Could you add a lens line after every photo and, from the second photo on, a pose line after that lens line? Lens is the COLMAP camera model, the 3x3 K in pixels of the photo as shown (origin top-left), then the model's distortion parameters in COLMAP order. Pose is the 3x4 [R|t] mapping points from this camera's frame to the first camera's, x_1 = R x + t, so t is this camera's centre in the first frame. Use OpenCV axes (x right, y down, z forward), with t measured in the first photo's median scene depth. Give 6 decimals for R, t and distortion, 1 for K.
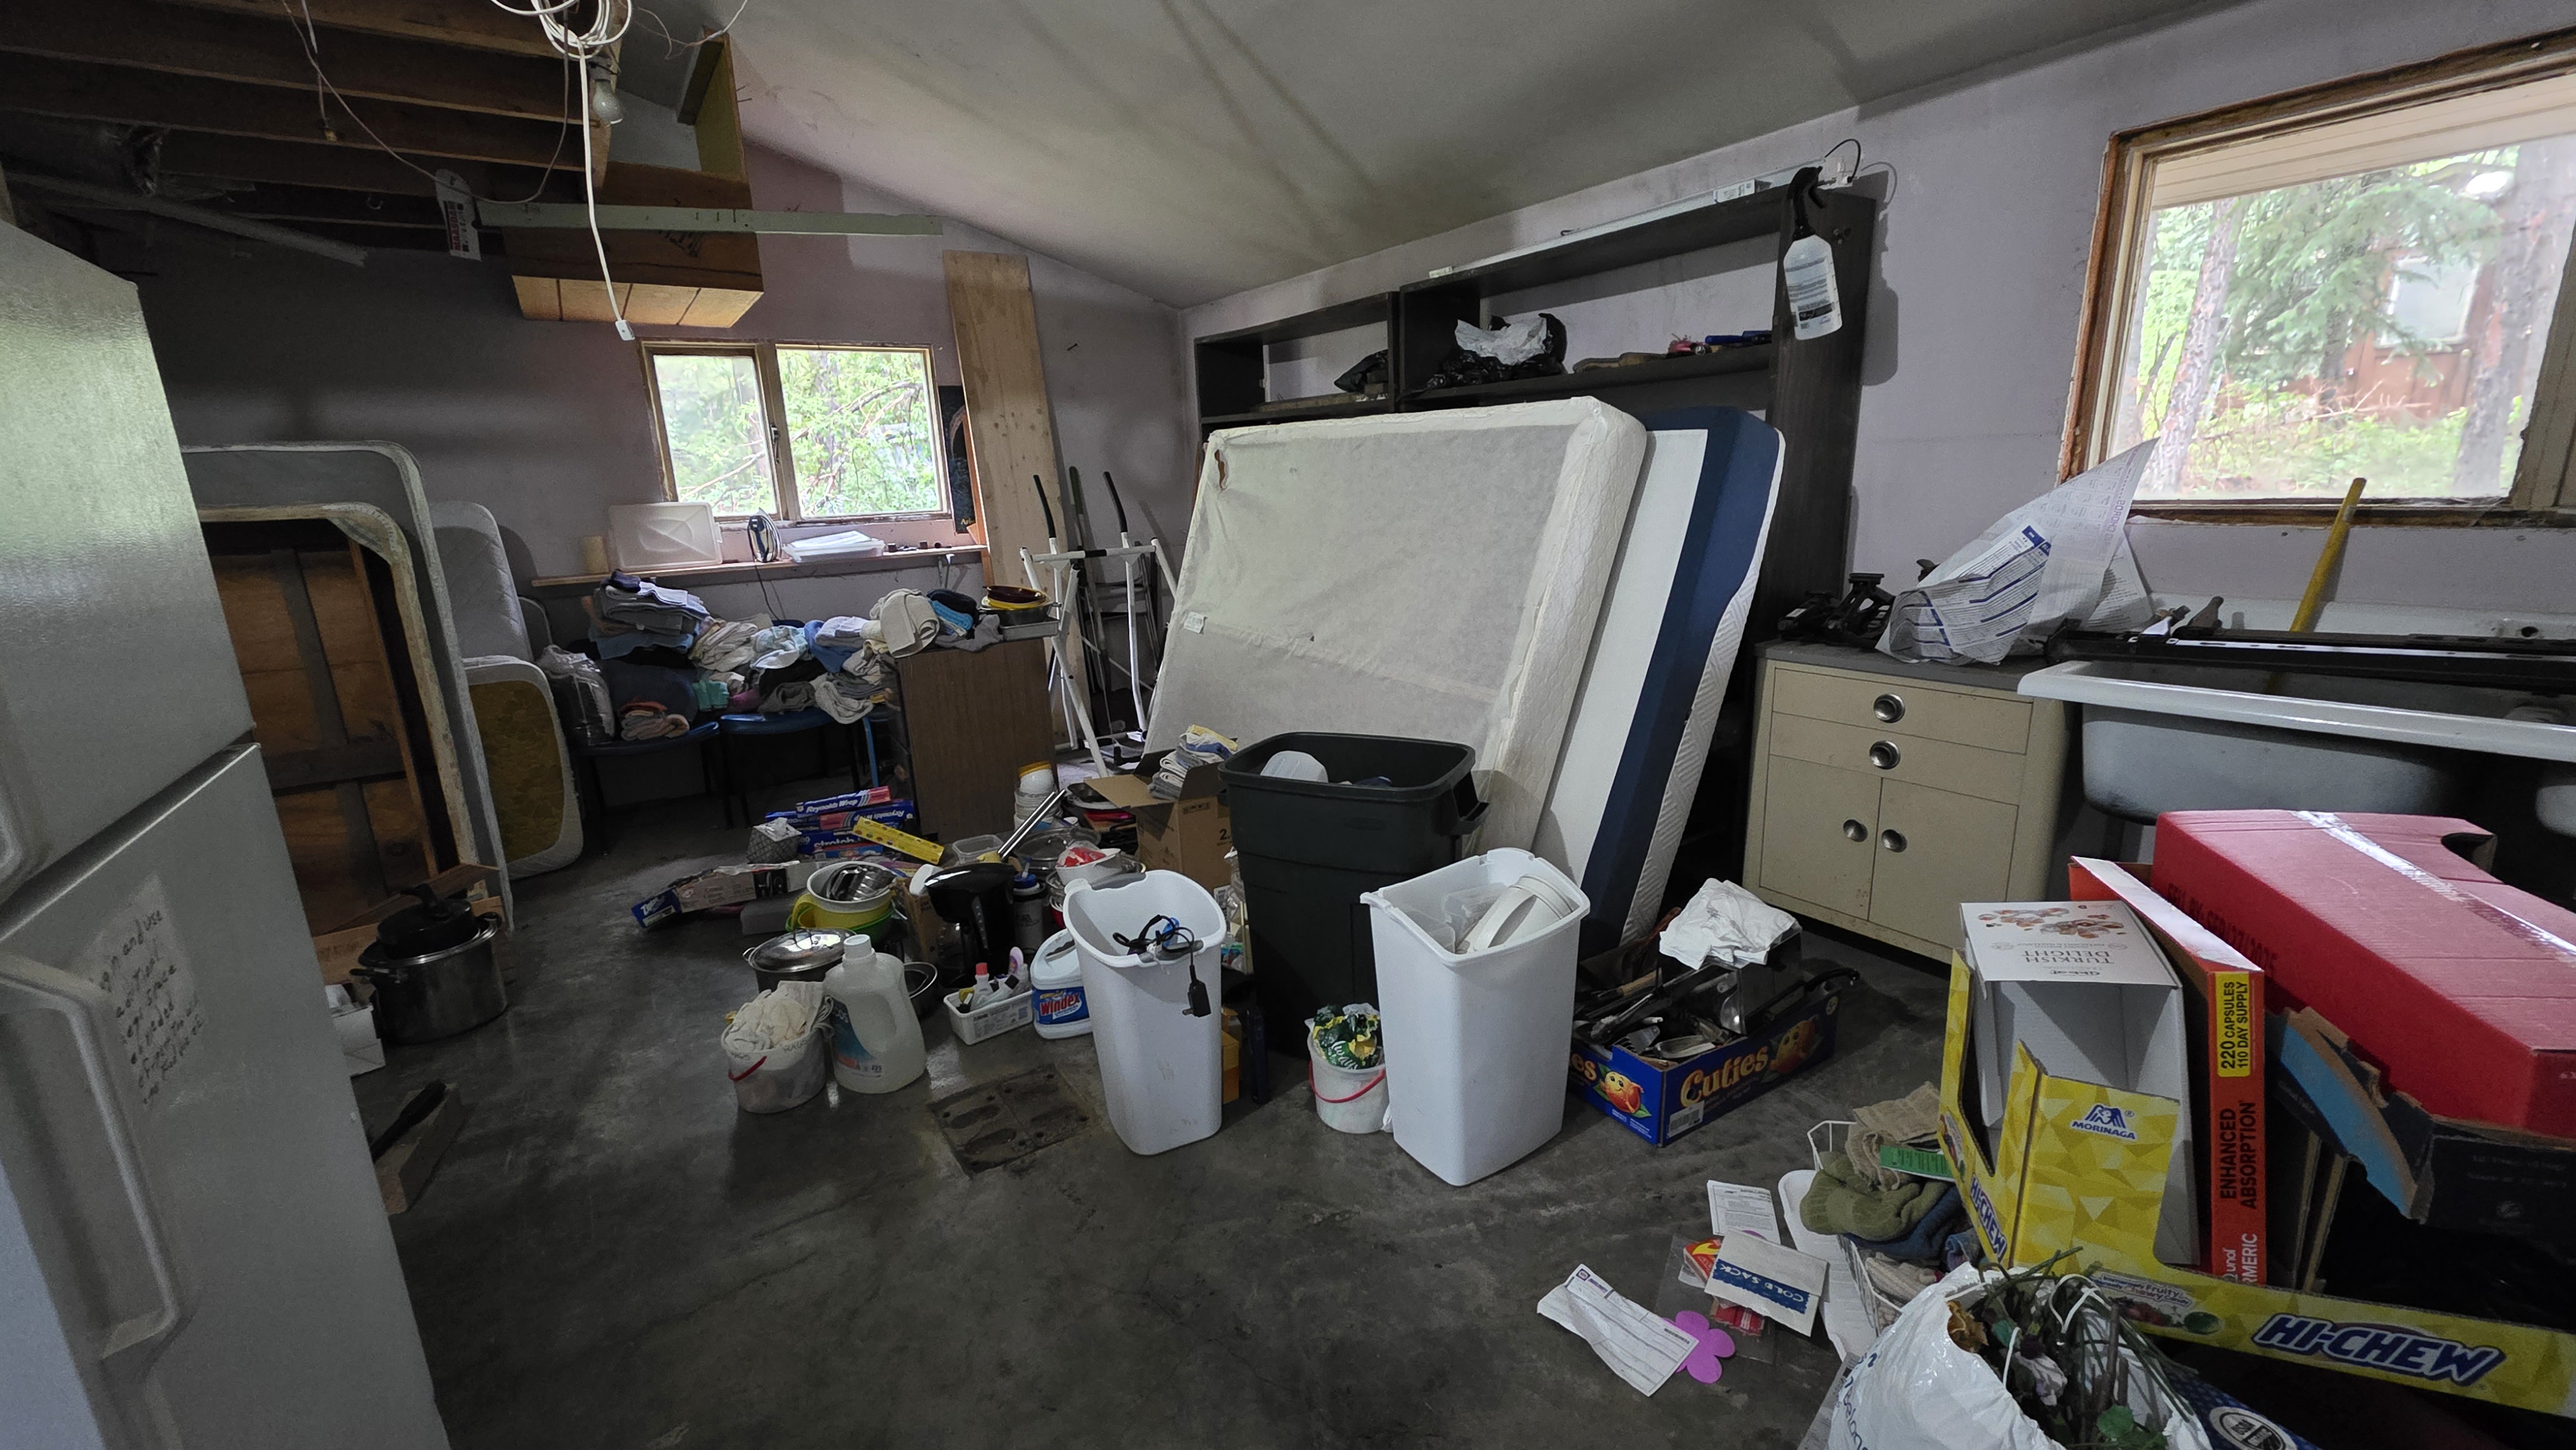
lens RADIAL K [[1038.3, 0, 1293.6], [0, 1038.3, 726.3], [0, 0, 1]] dist [0.003625, 0.000144]
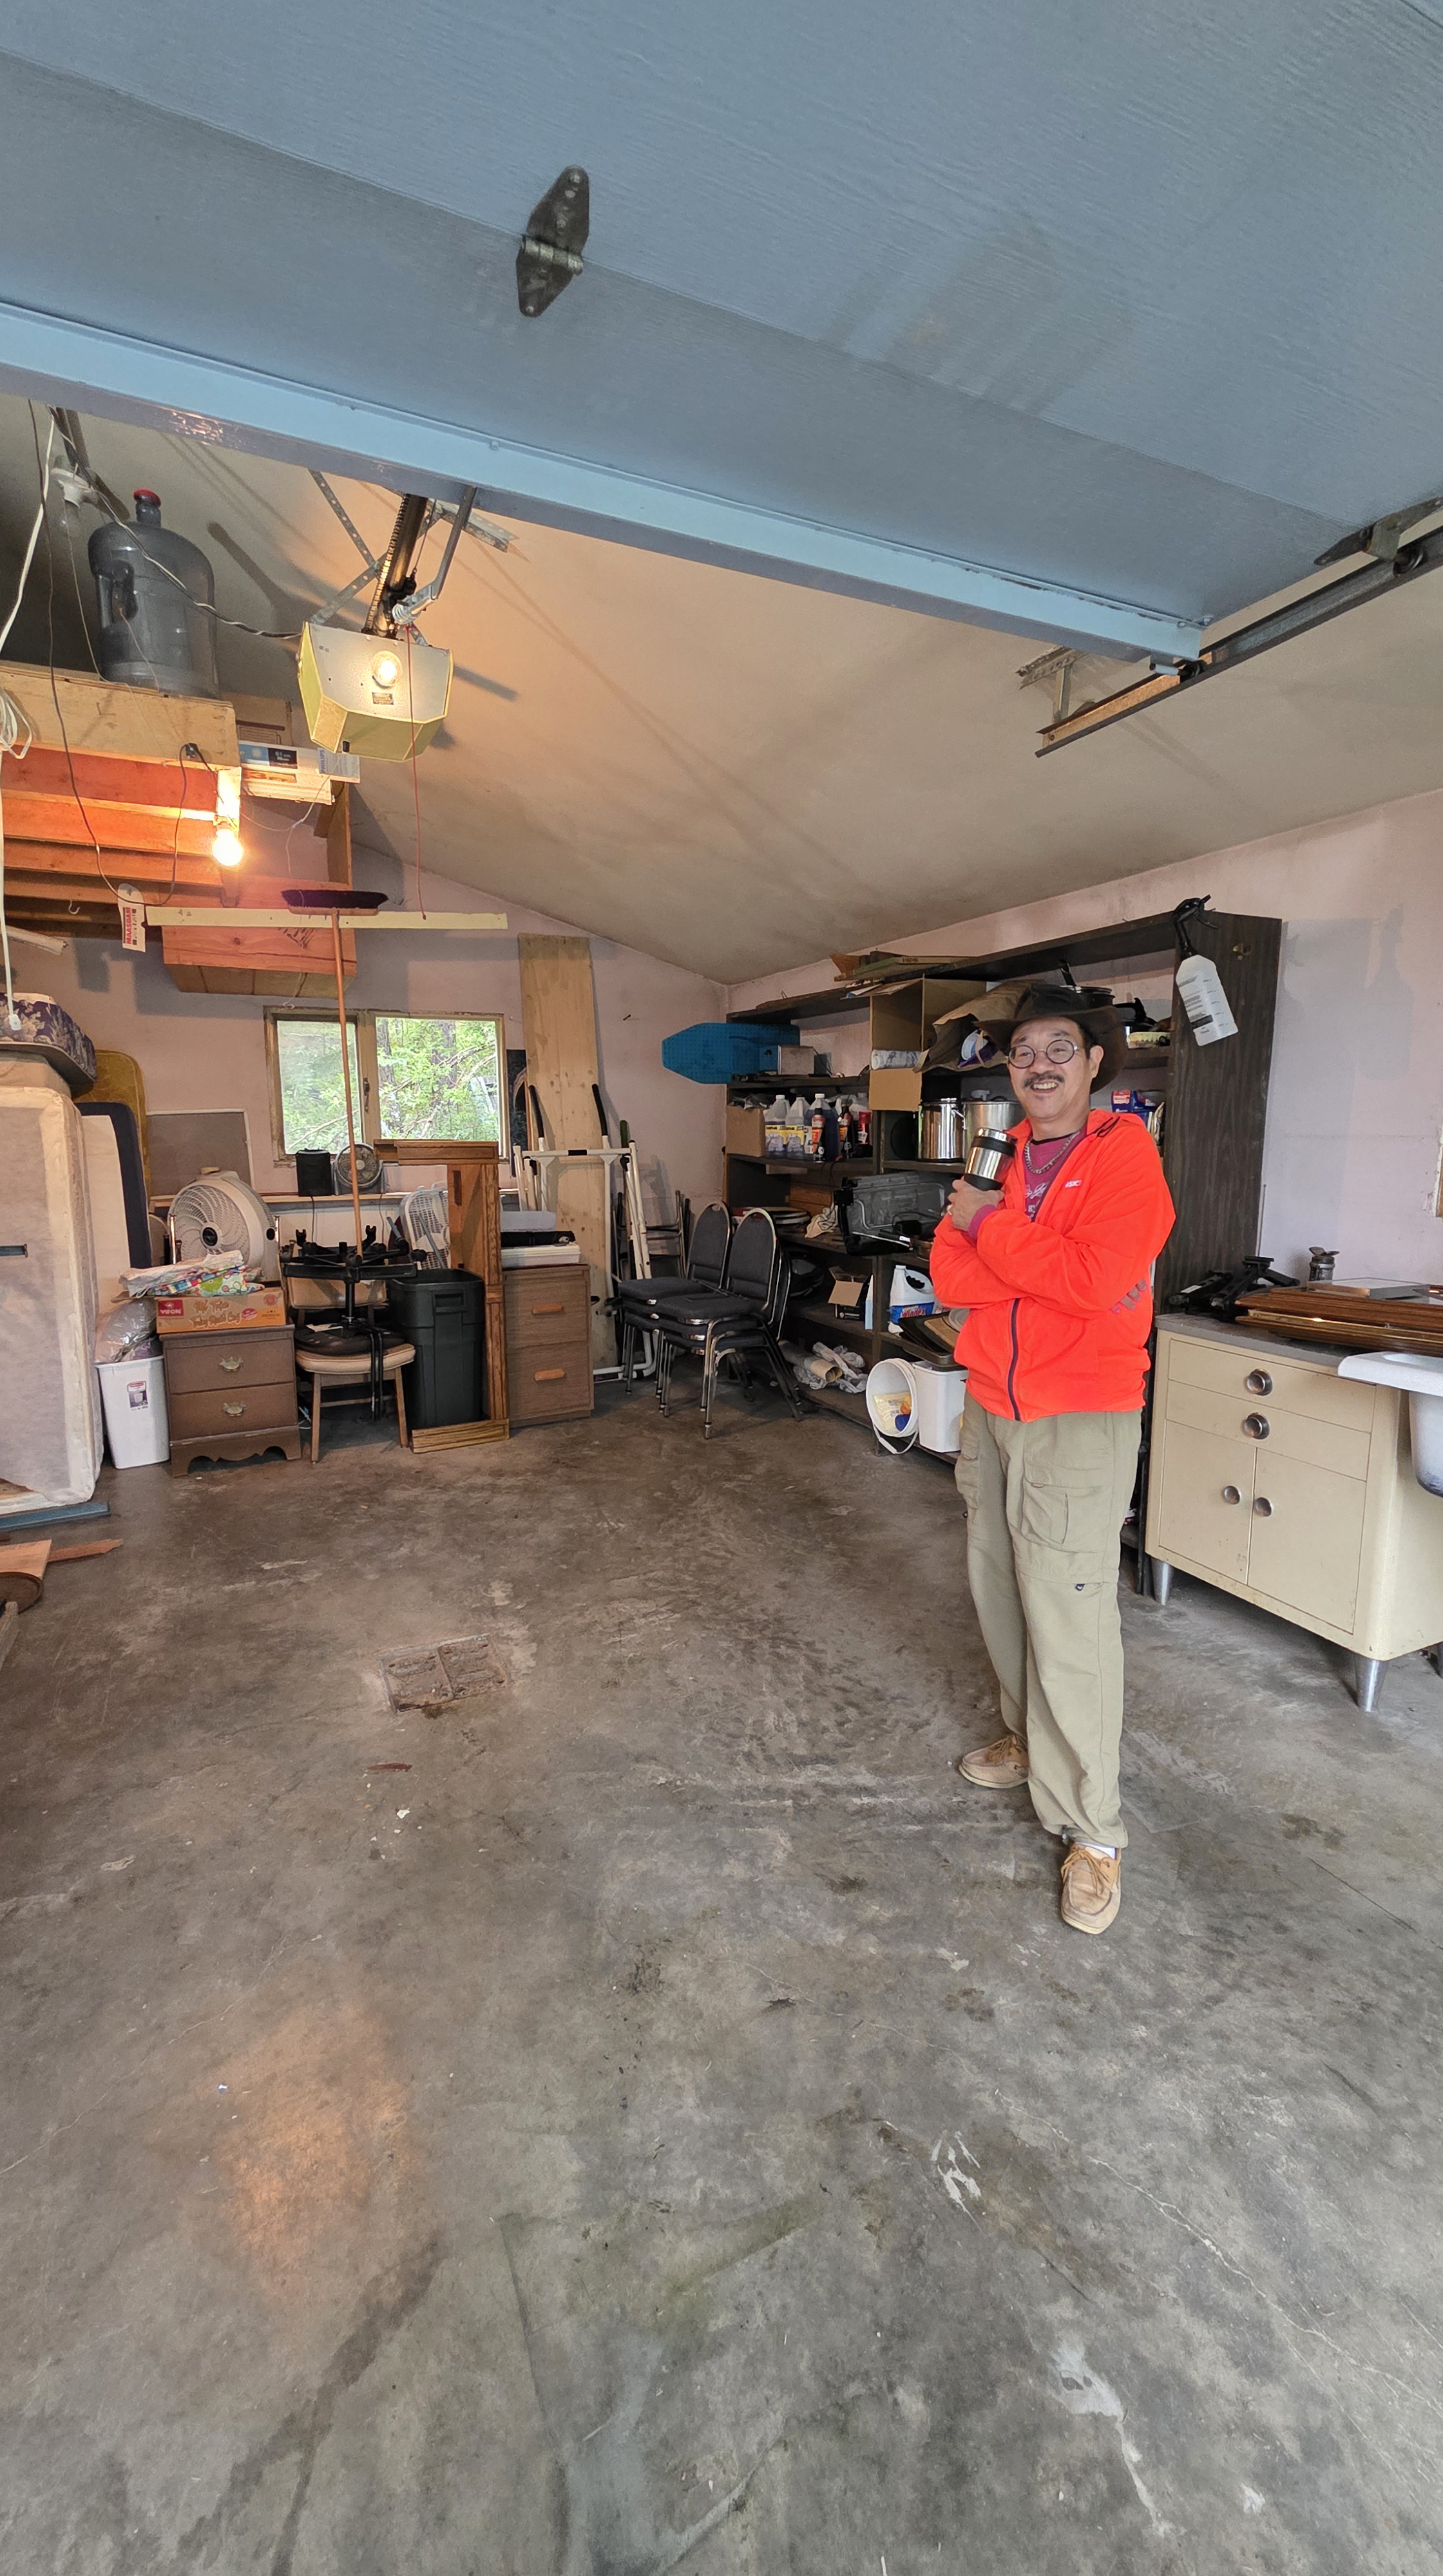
lens RADIAL K [[1020.0, 0, 717.4], [0, 1020.0, 1282.4], [0, 0, 1]] dist [0.000521, 0.000151]
pose [[0.987072, 0.057982, -0.149424, 0.169322], [-0.070118, 0.994542, -0.077268, 0.000801], [0.144128, 0.086746, 0.985750, -0.128985]]
